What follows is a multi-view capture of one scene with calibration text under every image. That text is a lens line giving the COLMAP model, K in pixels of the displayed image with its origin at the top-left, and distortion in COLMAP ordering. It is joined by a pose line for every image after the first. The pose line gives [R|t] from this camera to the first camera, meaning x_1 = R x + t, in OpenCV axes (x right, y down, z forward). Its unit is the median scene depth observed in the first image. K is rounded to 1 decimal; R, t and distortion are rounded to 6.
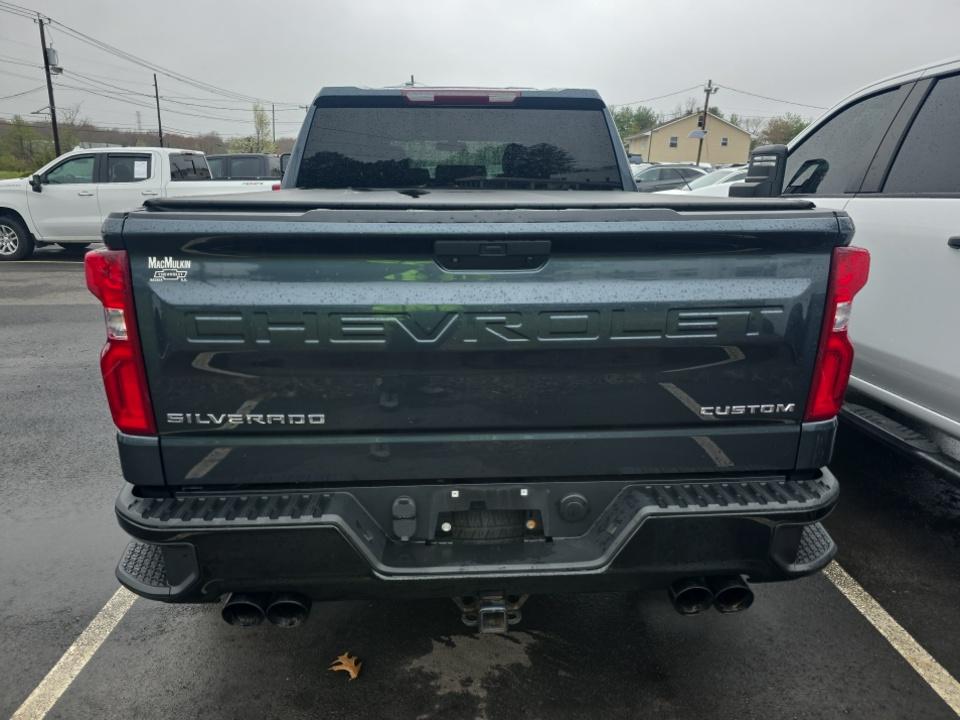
lens RADIAL K [[650.2, 0, 483.8], [0, 650.2, 364.8], [0, 0, 1]] dist [0.061753, -0.047211]
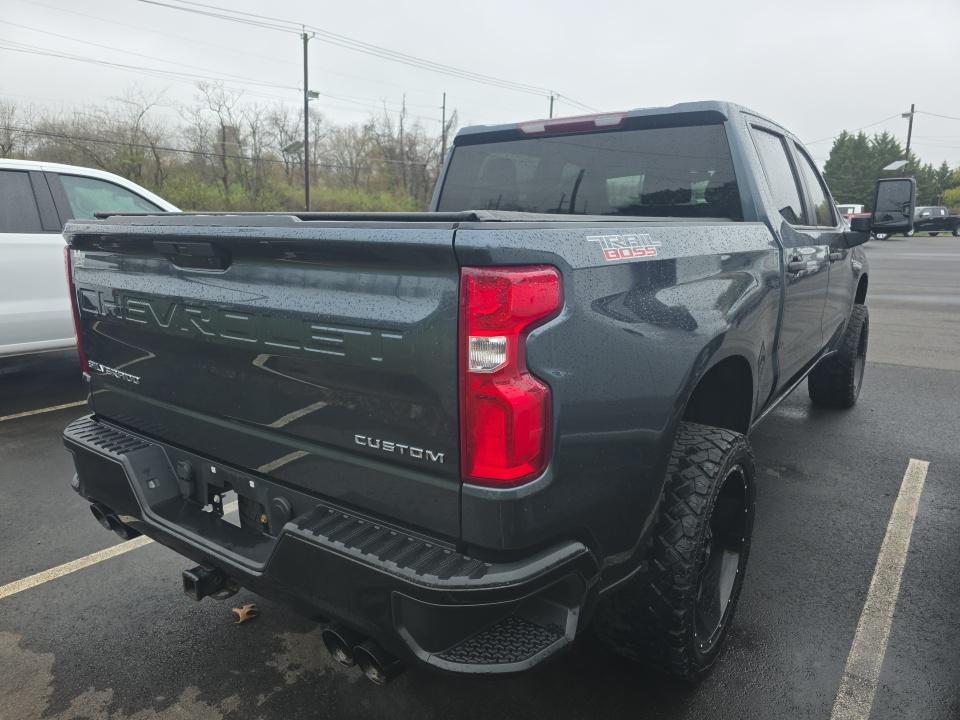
lens RADIAL K [[650.2, 0, 483.8], [0, 650.2, 364.8], [0, 0, 1]] dist [0.061753, -0.047211]
pose [[0.772152, 0.135964, -0.620721, 1.014400], [-0.175845, 0.984413, -0.003116, -0.058542], [0.610622, 0.111557, 0.784025, 0.380918]]
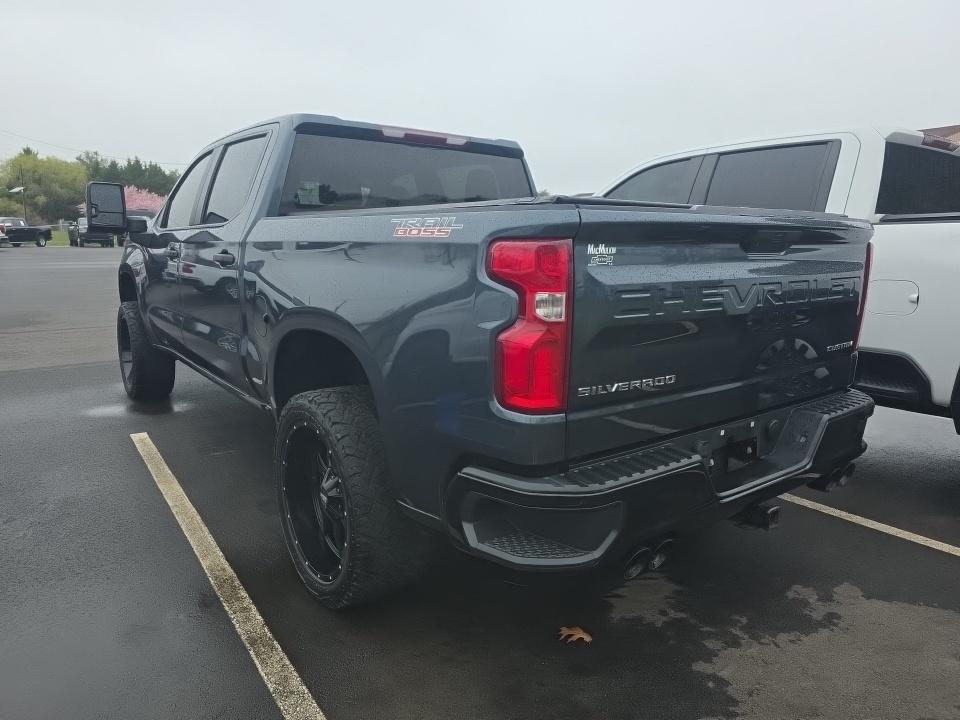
lens RADIAL K [[649.0, 0, 480.0], [0, 649.0, 360.0], [0, 0, 1]] dist [0.055981, -0.000672]
pose [[0.830305, -0.093366, 0.549433, -1.150349], [0.144993, 0.988107, -0.051202, 0.055926], [-0.538118, 0.122177, 0.833967, 0.169776]]
